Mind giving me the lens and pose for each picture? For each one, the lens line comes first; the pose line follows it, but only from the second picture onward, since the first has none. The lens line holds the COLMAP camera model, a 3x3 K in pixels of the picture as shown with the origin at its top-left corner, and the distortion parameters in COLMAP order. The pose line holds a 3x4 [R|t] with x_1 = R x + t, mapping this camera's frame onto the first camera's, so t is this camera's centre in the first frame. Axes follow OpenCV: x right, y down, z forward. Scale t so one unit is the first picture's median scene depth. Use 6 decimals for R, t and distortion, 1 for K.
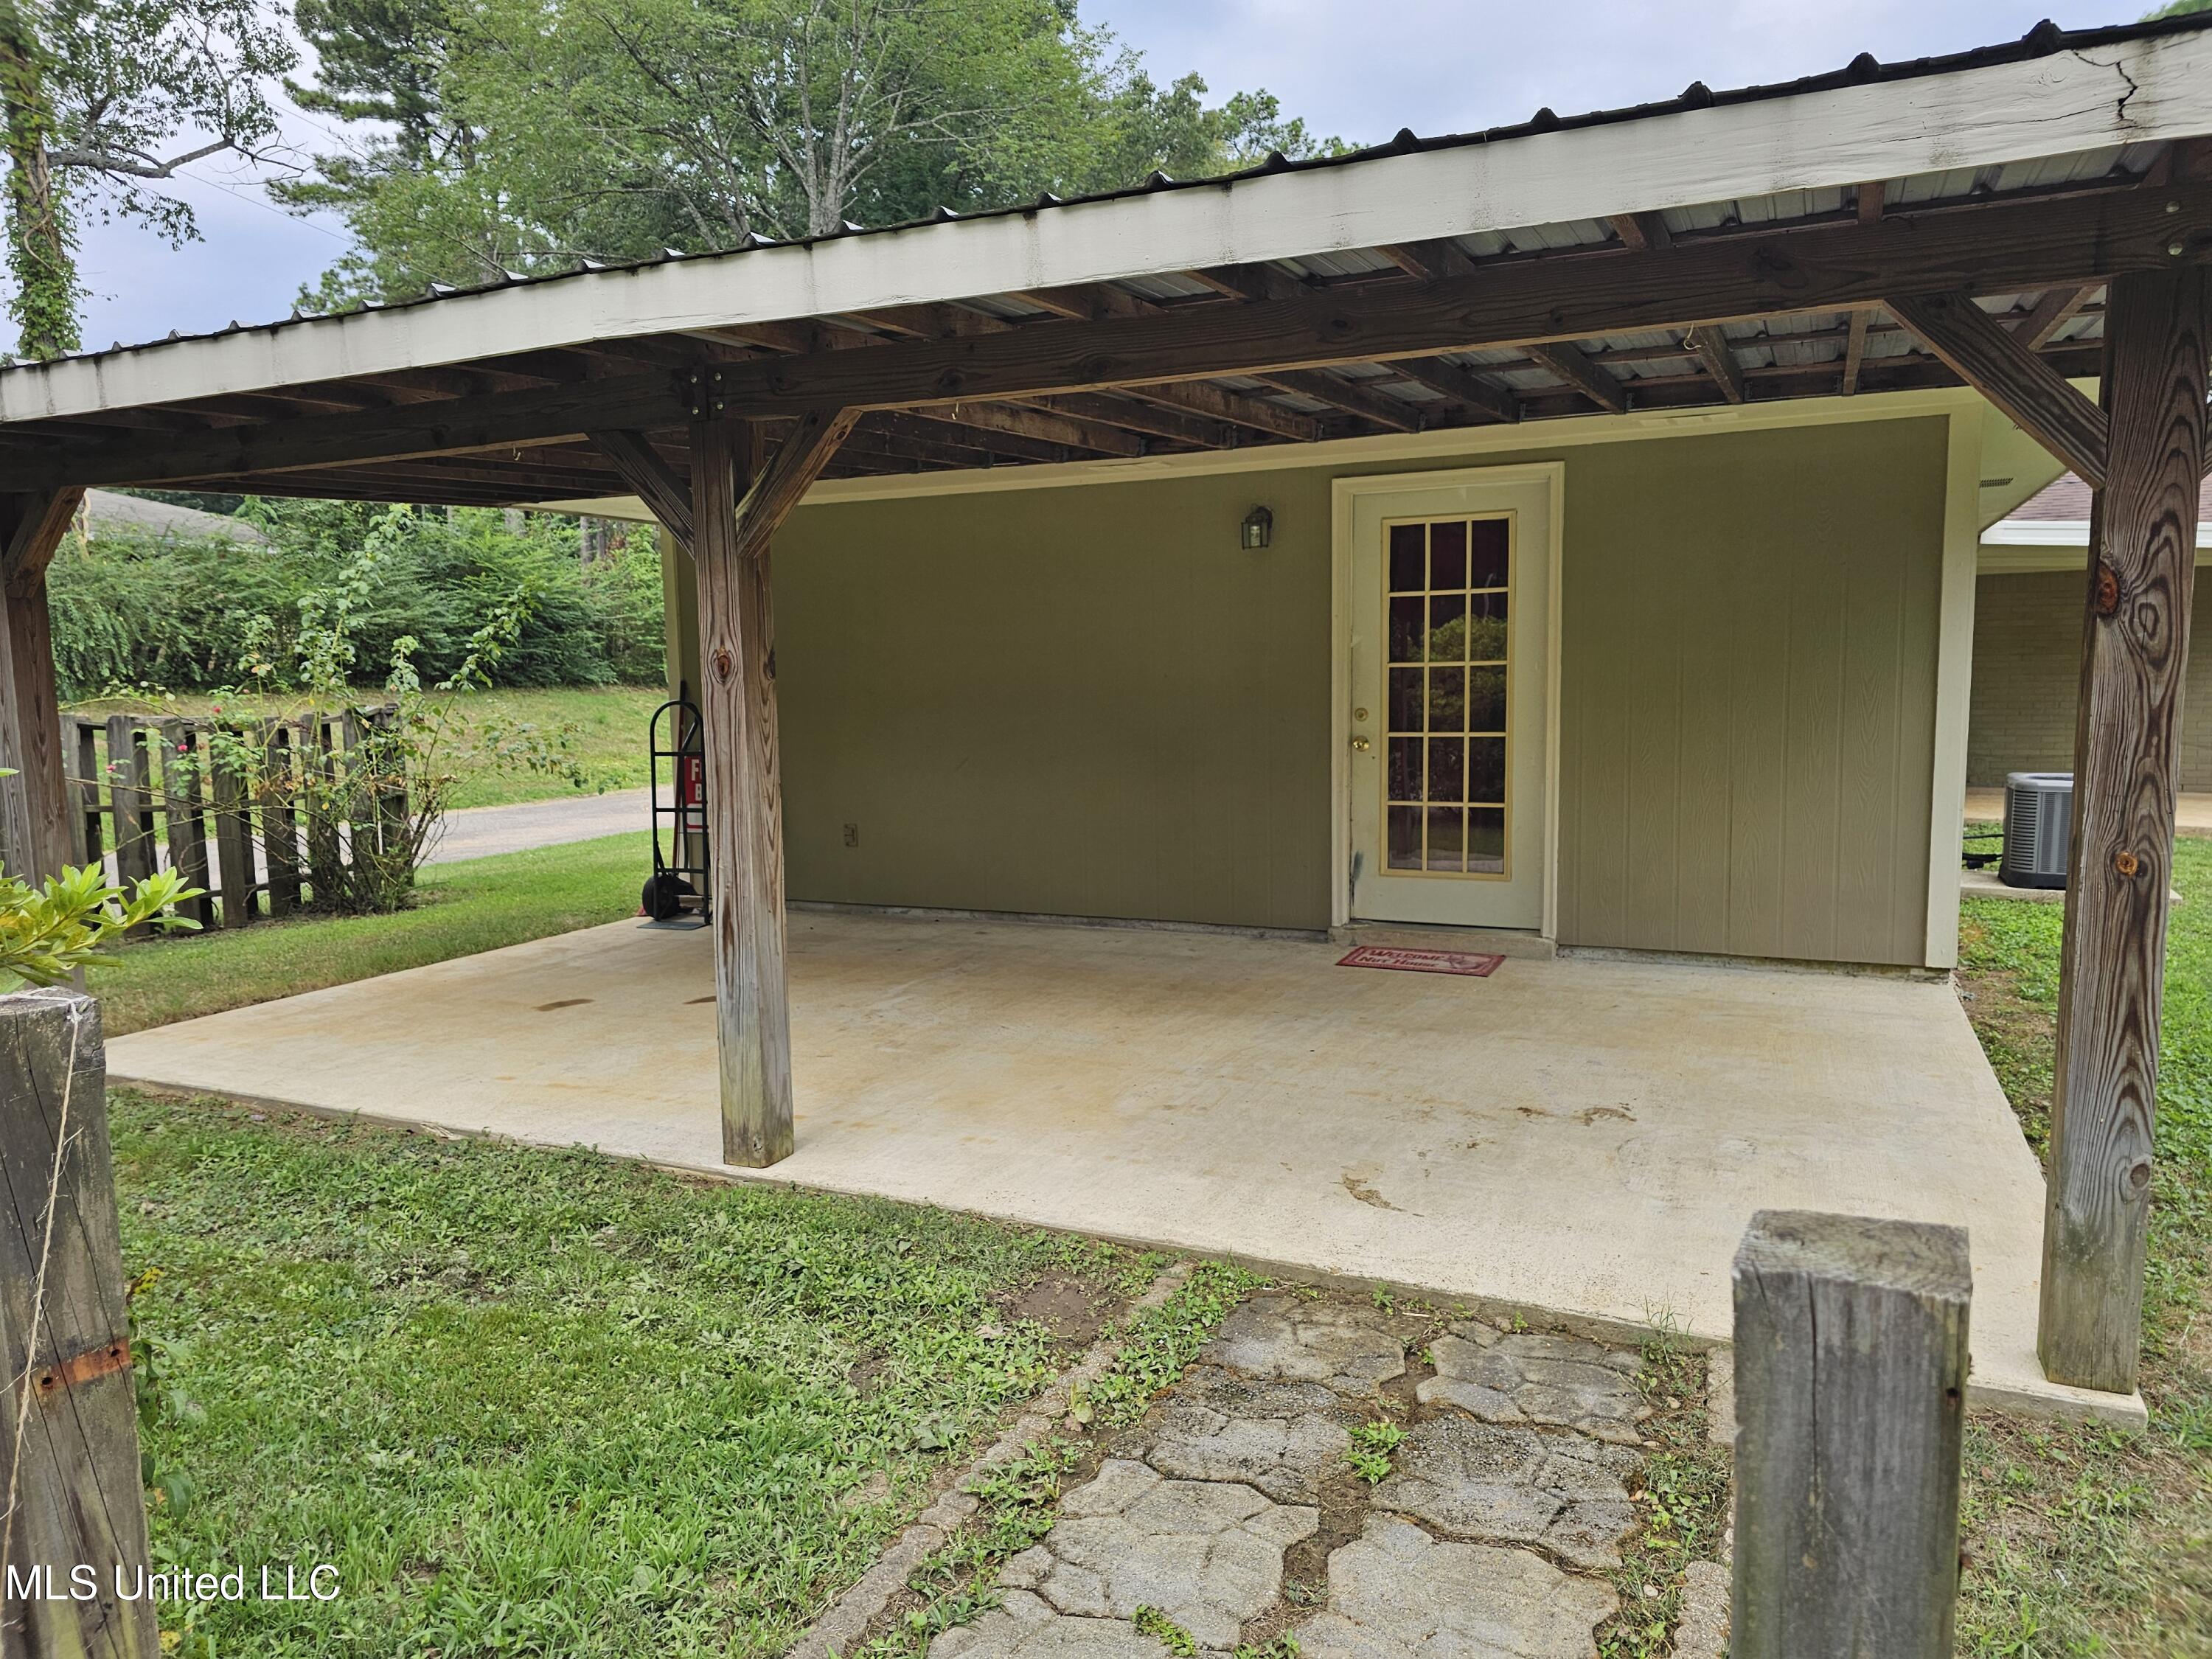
lens RADIAL K [[1459.7, 0, 1106.0], [0, 1459.7, 829.5], [0, 0, 1]] dist [0.034982, -0.027945]
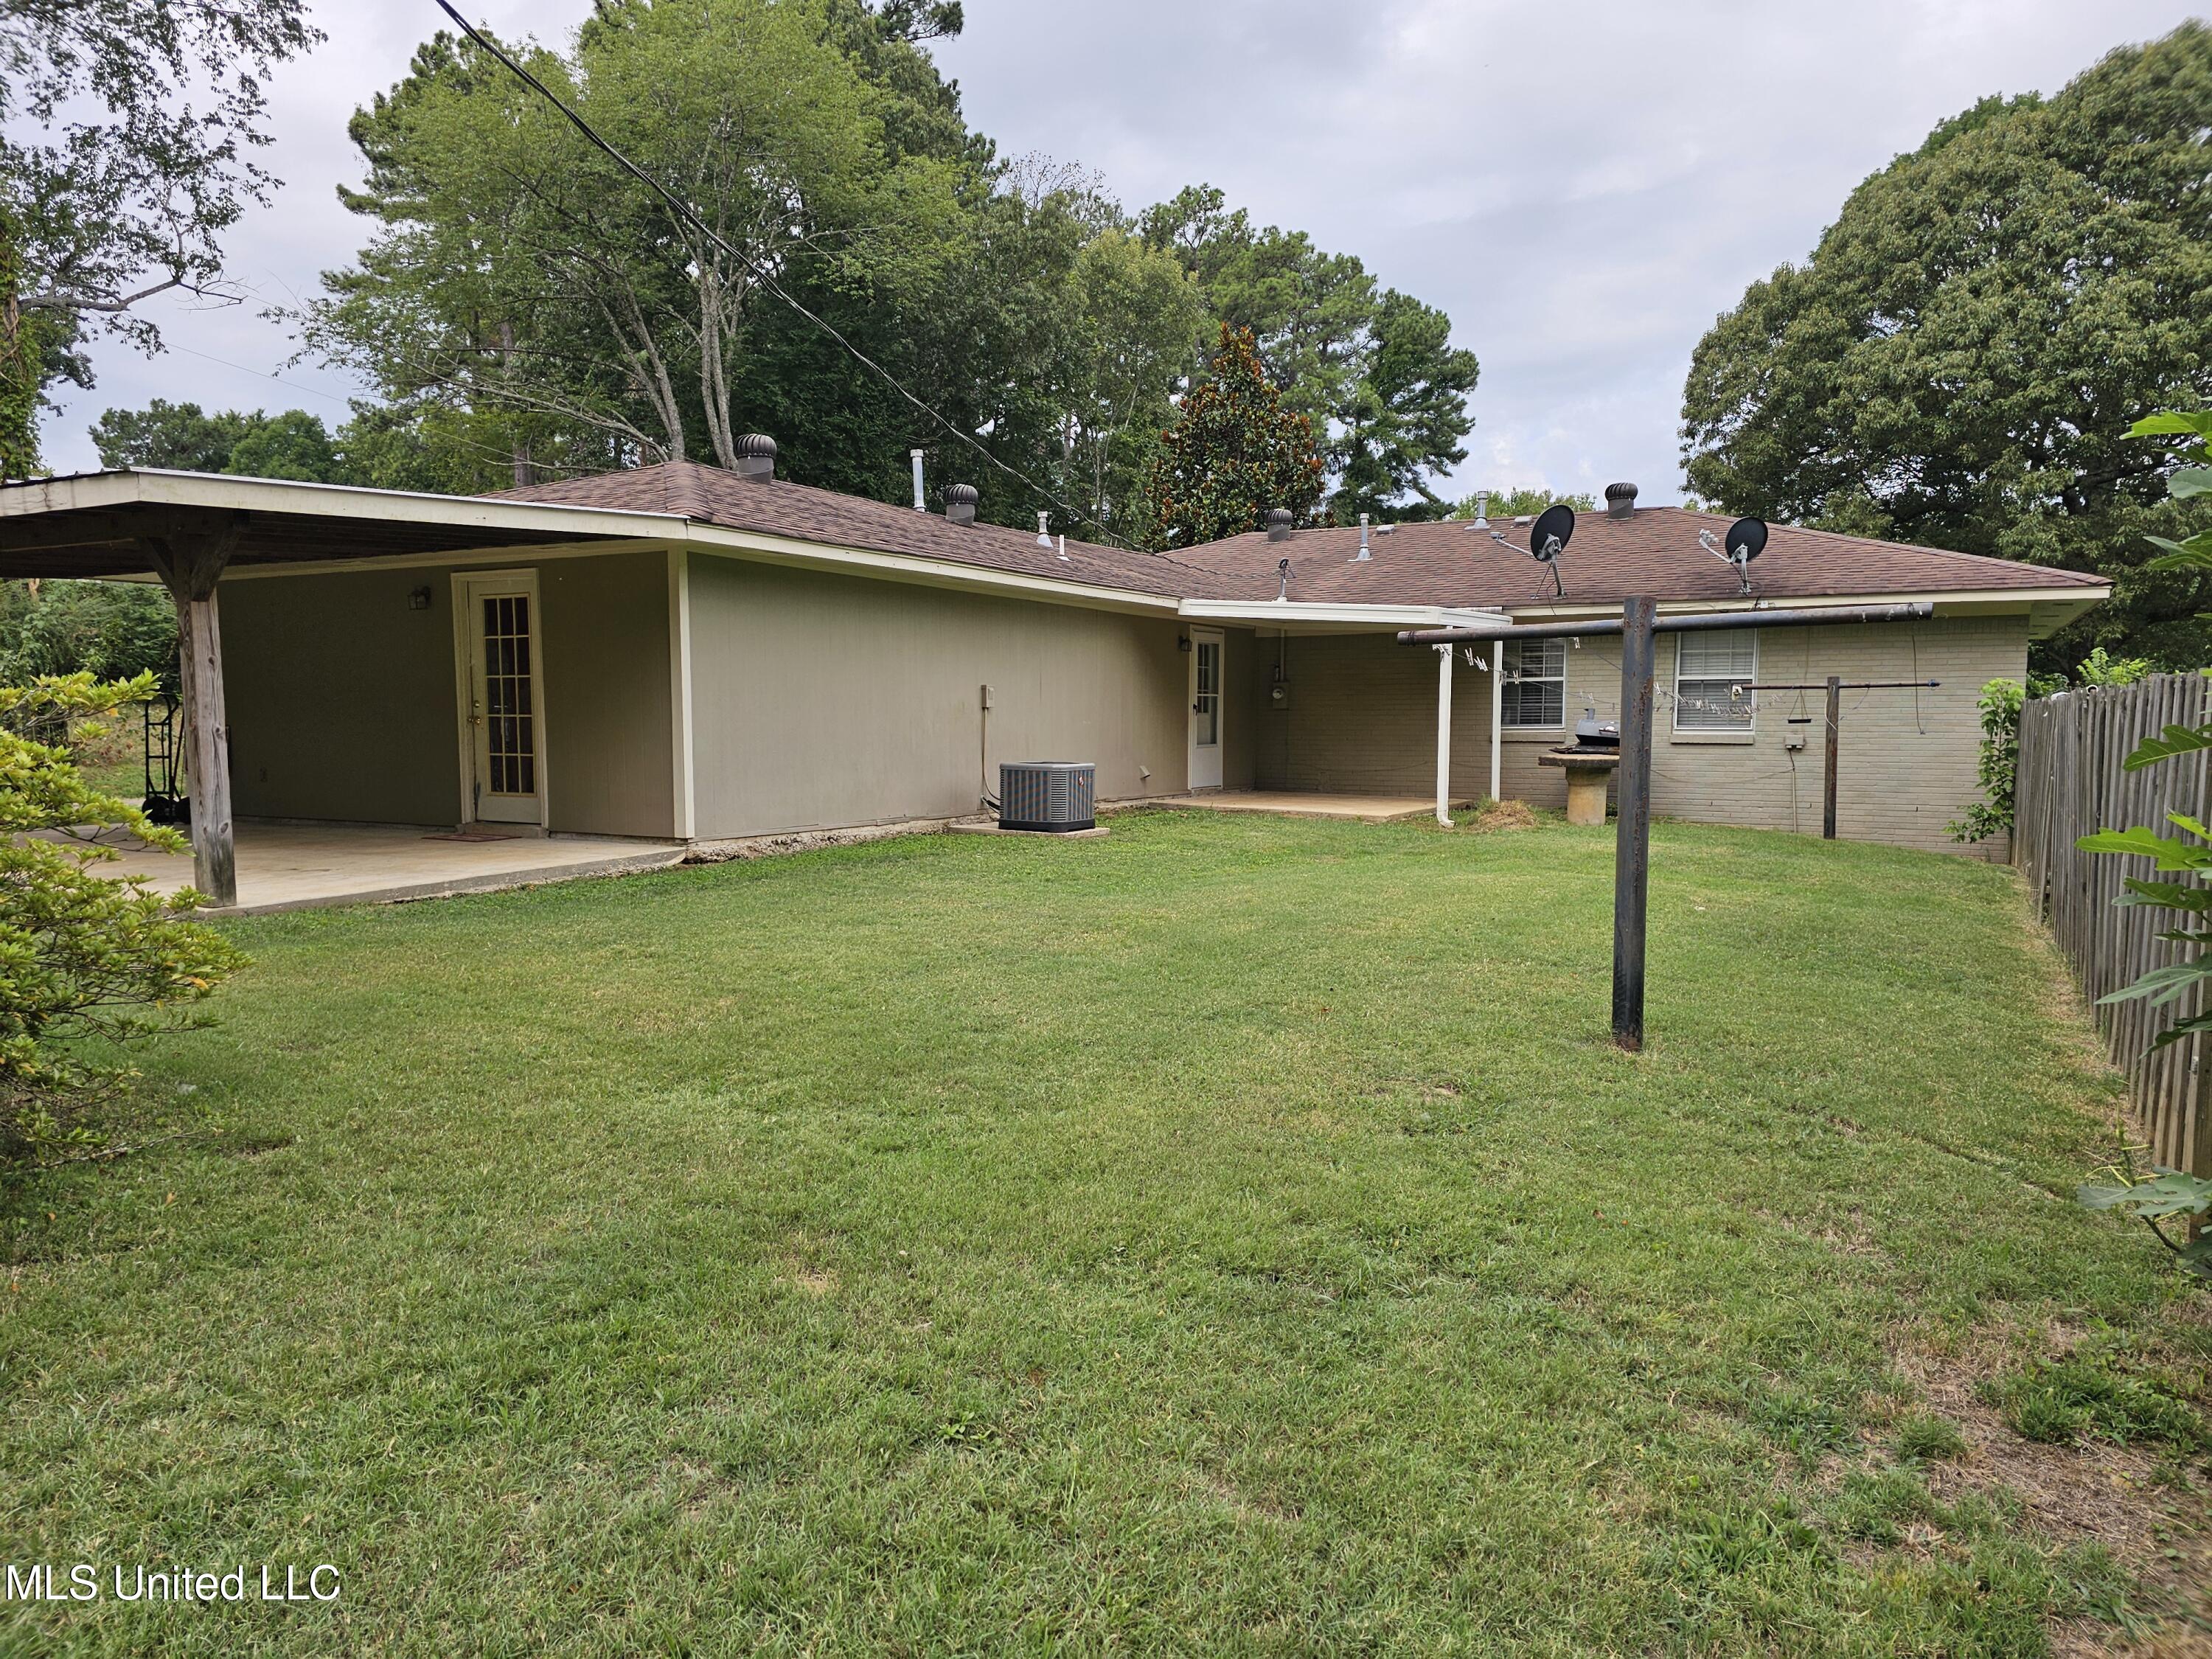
lens RADIAL K [[1459.7, 0, 1106.0], [0, 1459.7, 829.5], [0, 0, 1]] dist [0.034982, -0.027945]
pose [[0.997105, 0.023981, -0.072150, 0.233056], [-0.026164, 0.999223, -0.029462, 0.022944], [0.071388, 0.031265, 0.996959, -0.156734]]
